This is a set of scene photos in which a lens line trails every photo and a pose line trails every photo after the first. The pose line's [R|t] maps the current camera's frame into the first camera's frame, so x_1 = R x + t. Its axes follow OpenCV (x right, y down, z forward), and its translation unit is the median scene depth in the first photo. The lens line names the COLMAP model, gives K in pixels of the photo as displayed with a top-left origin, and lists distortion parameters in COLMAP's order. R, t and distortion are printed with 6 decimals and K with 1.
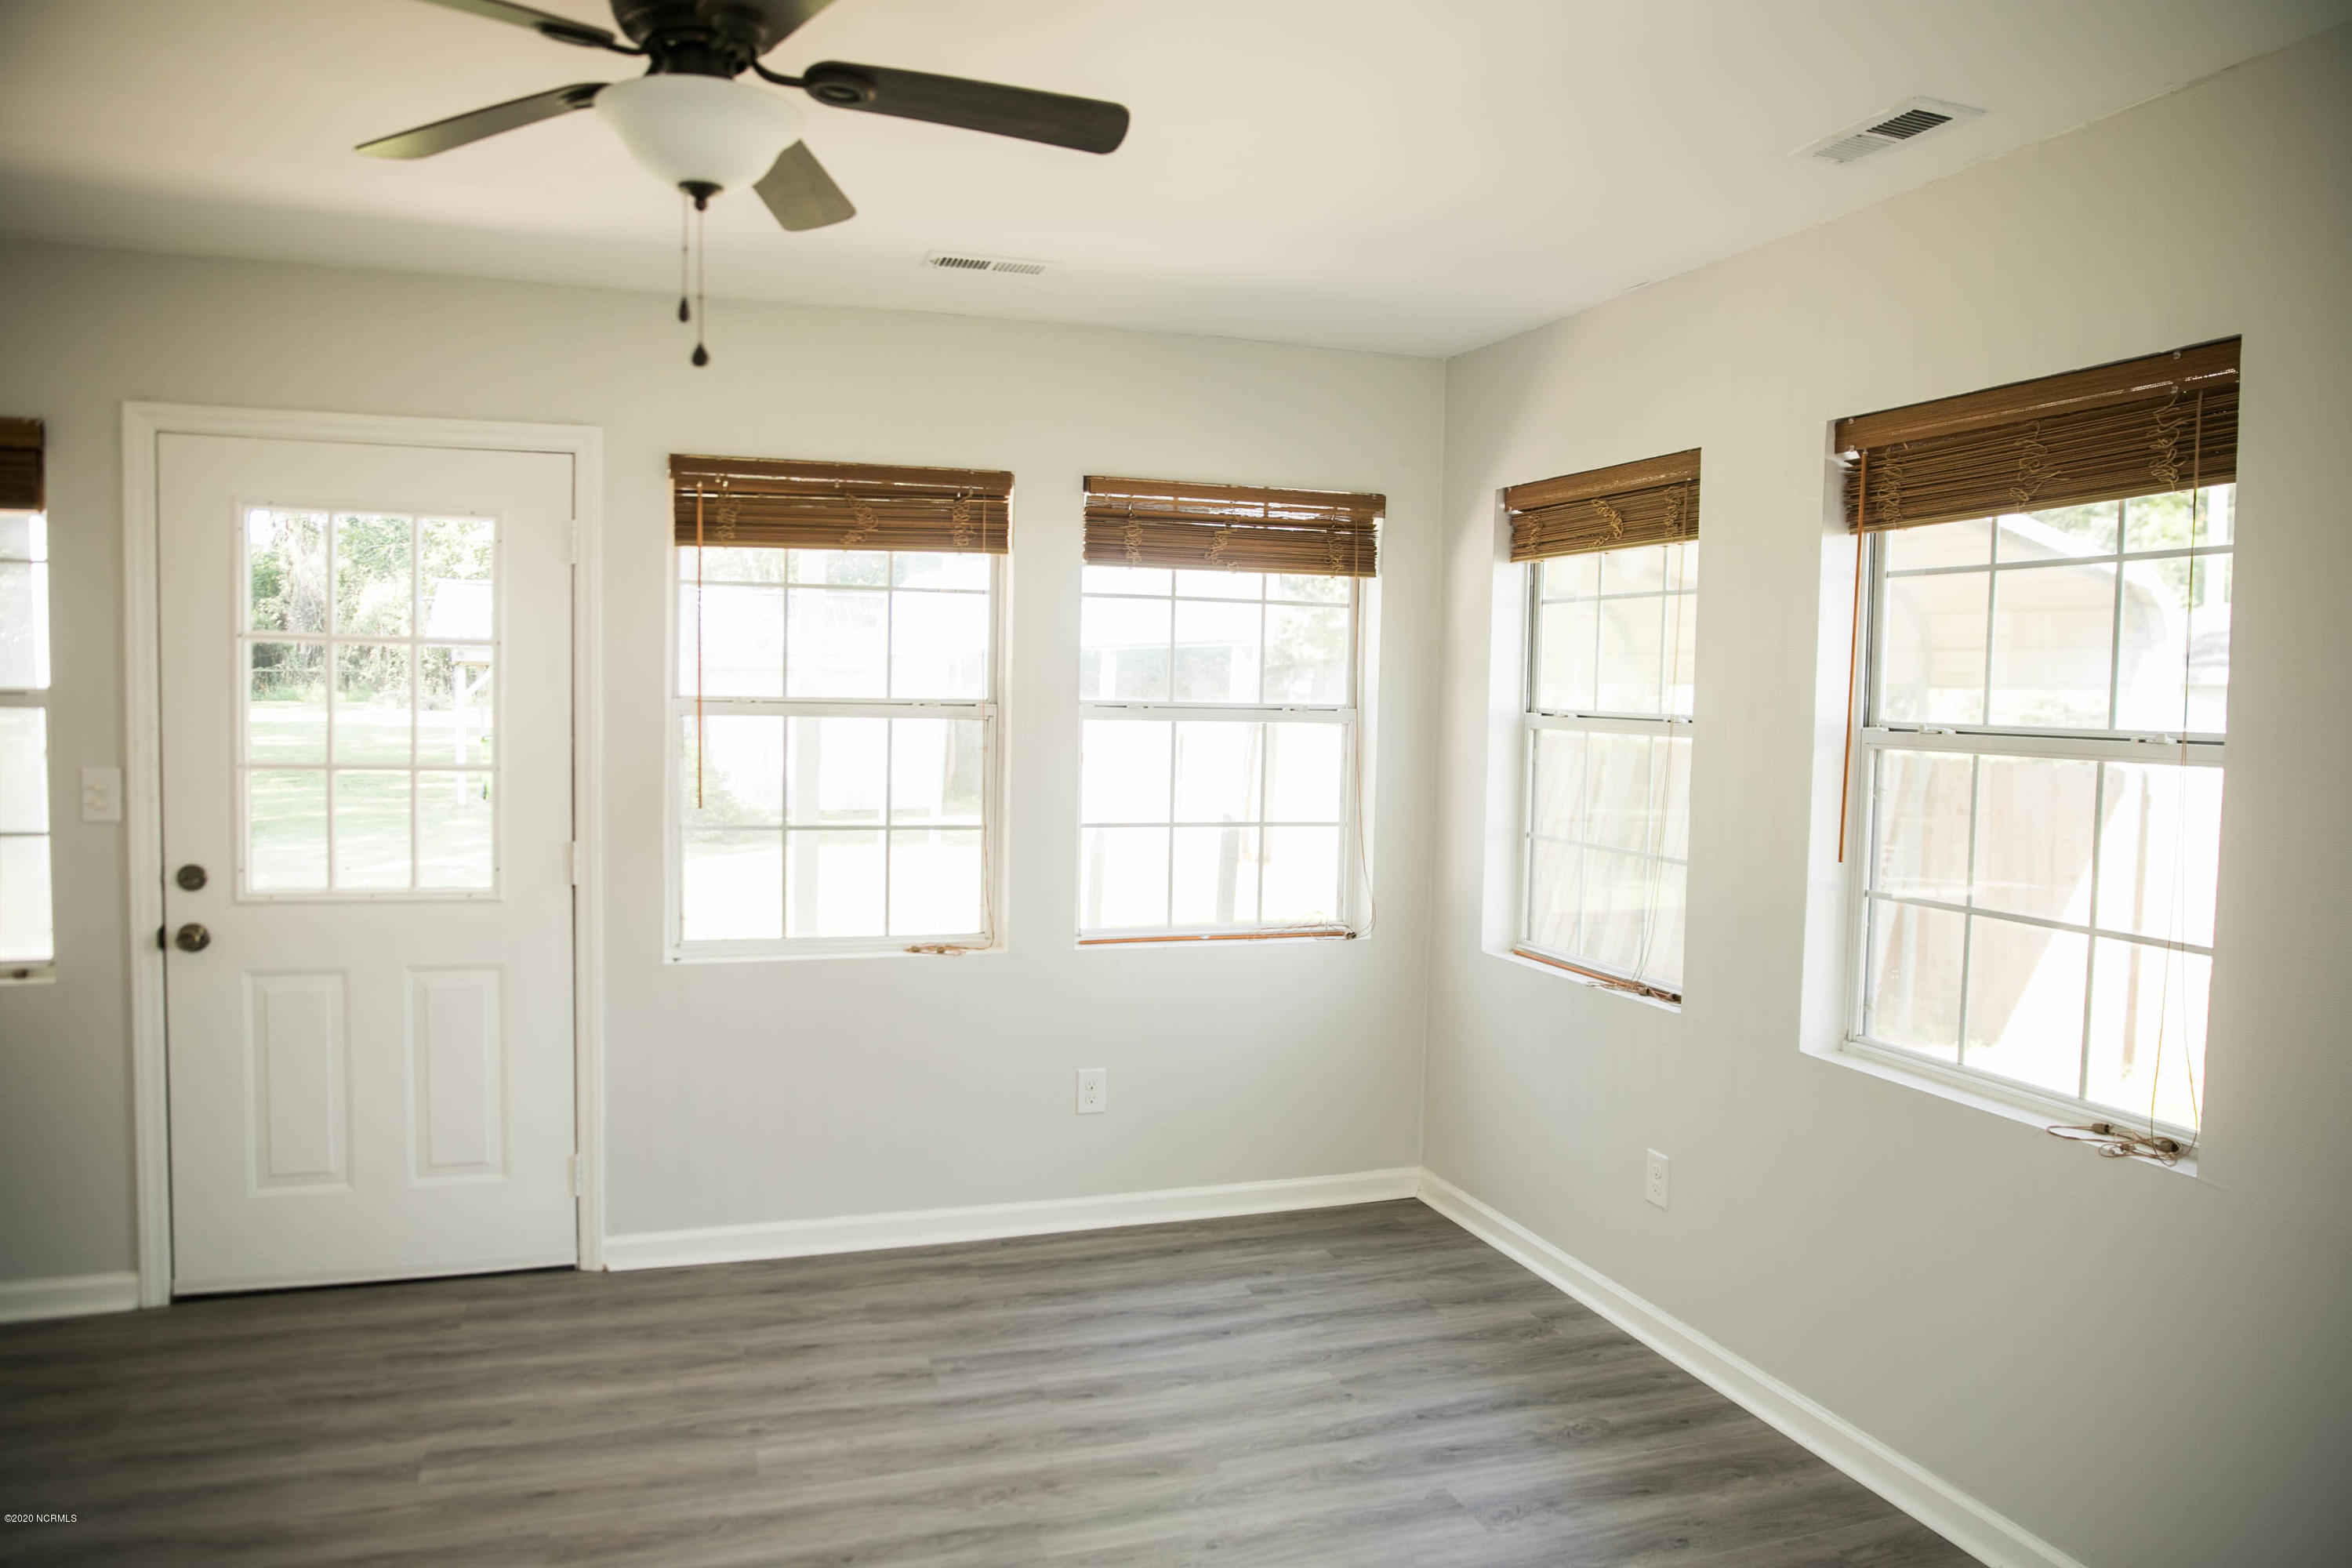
lens RADIAL K [[1644.6, 0, 1176.0], [0, 1644.6, 784.0], [0, 0, 1]] dist [-0.096483, -0.000011]
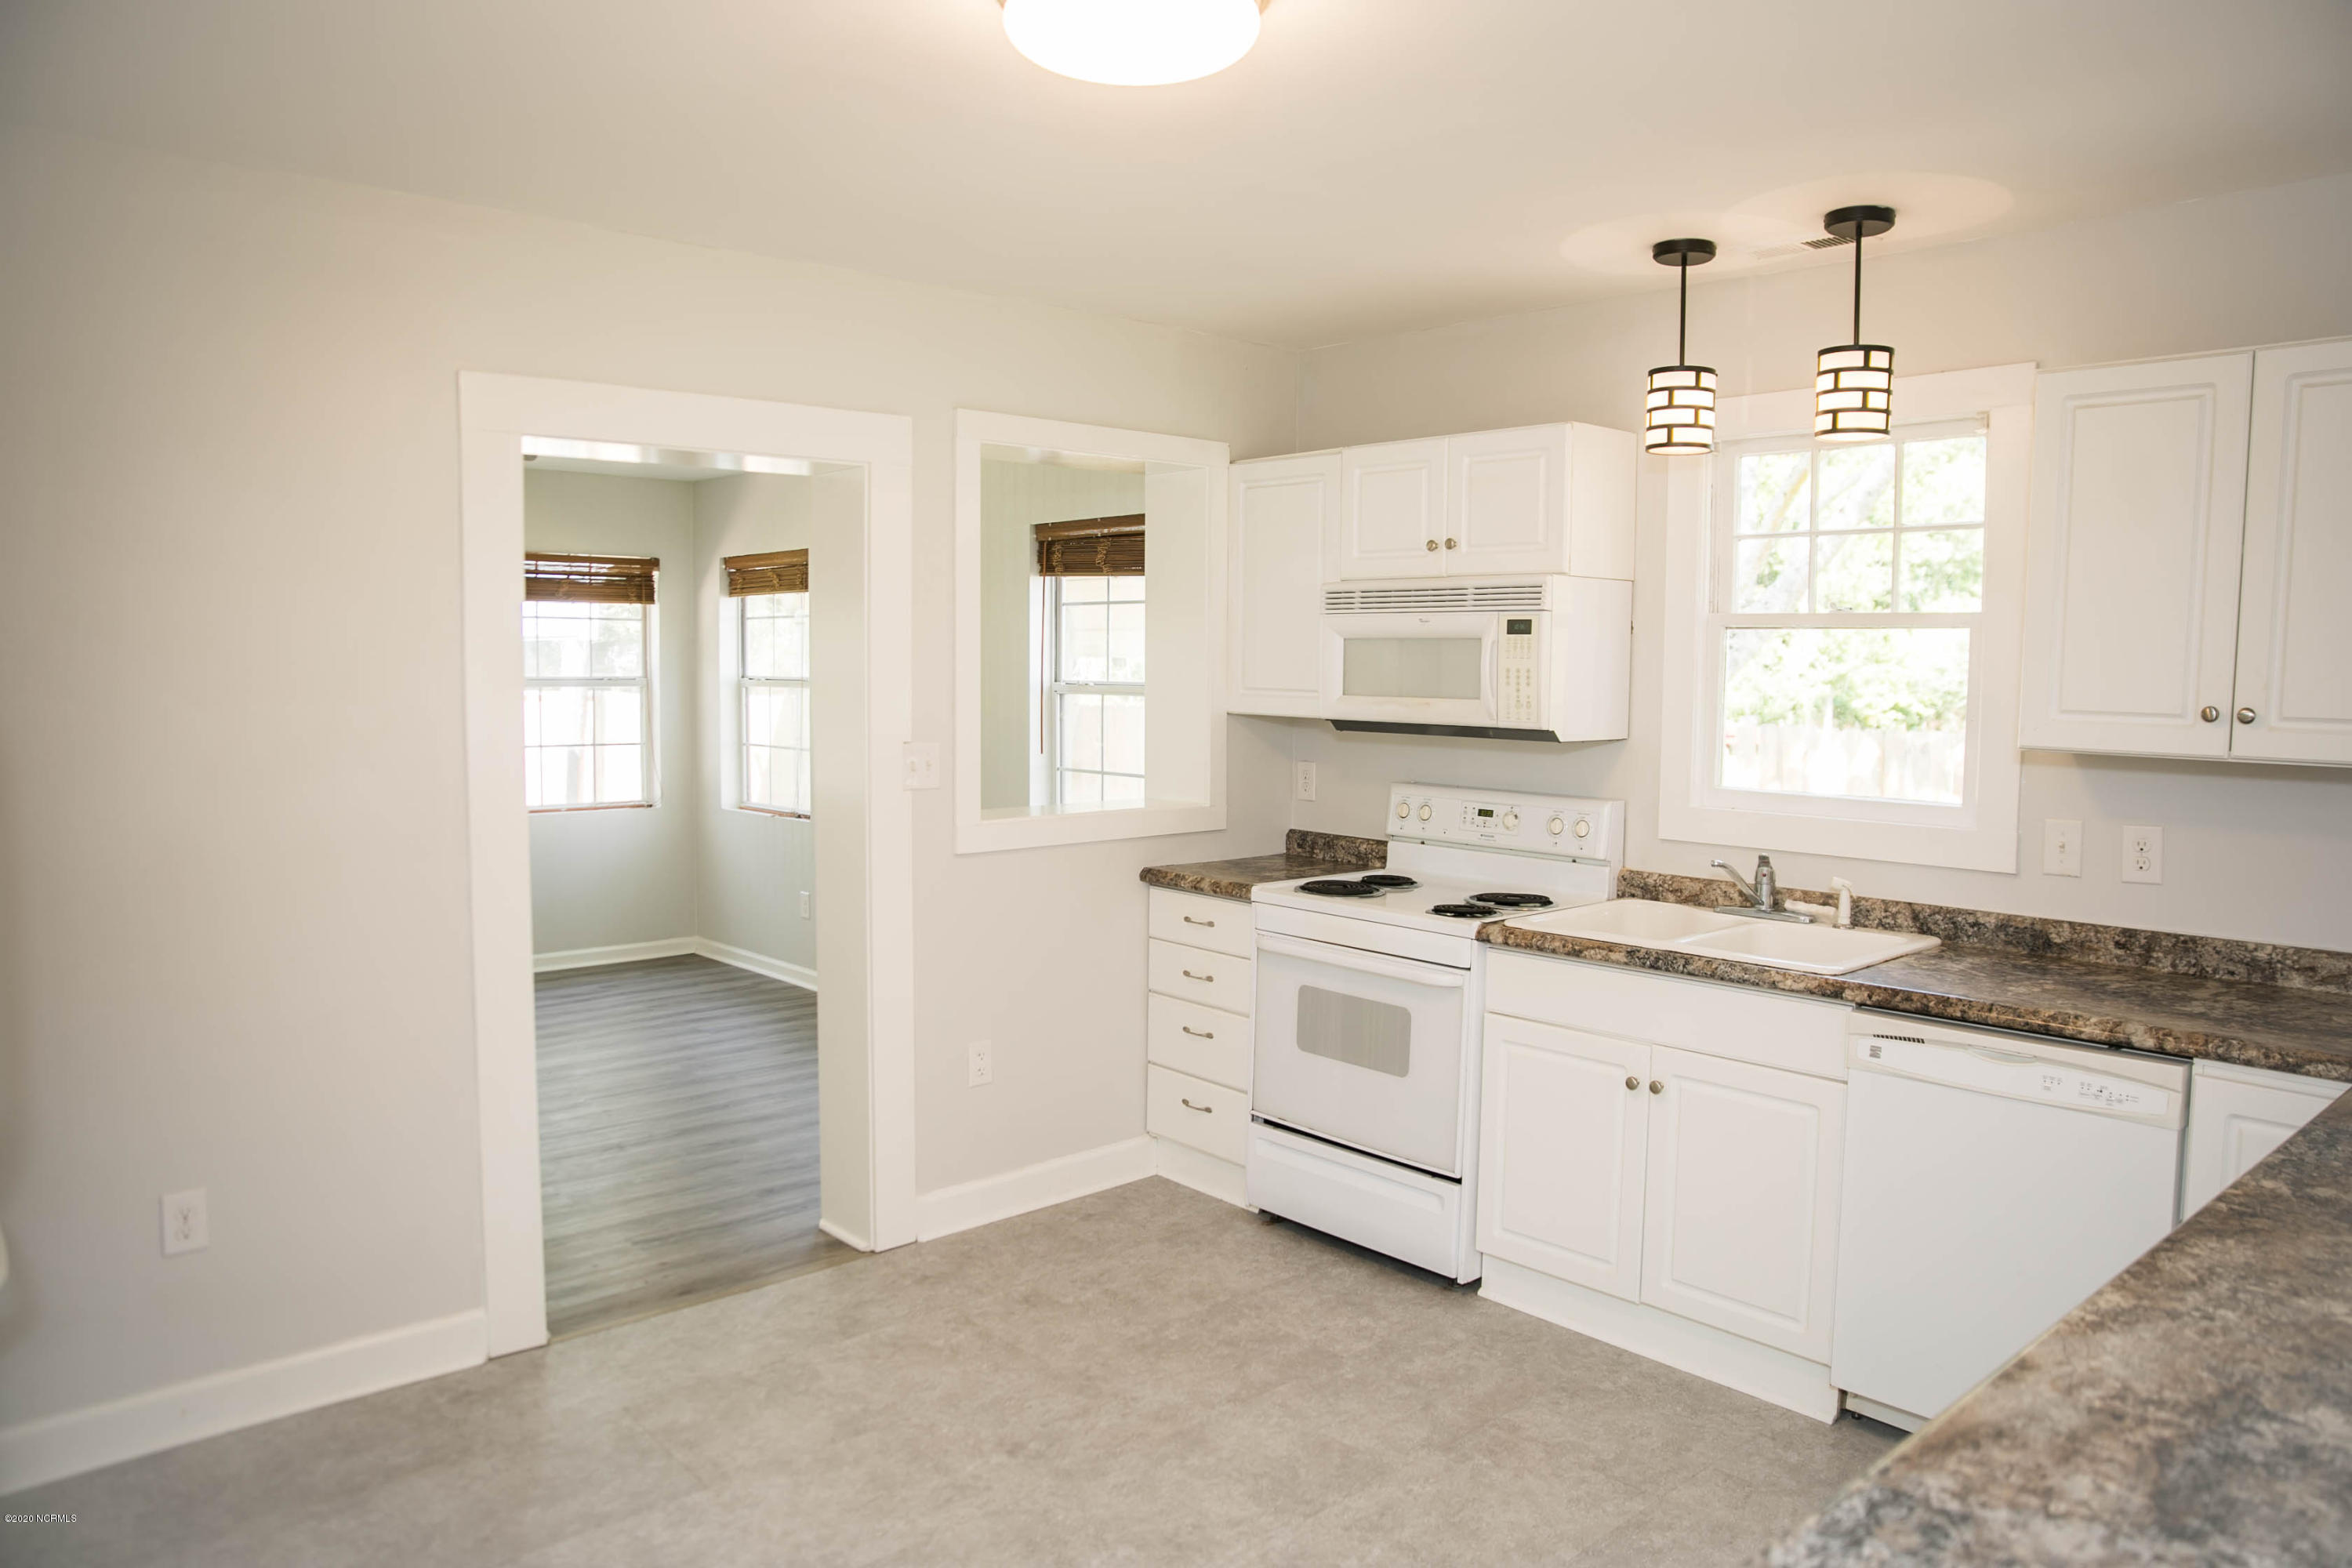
lens RADIAL K [[1644.6, 0, 1176.0], [0, 1644.6, 784.0], [0, 0, 1]] dist [-0.096483, -0.000011]
pose [[0.920486, -0.042185, 0.388493, -0.054086], [0.034682, 0.999052, 0.026308, 0.043570], [-0.389235, -0.010742, 0.921076, -0.878993]]
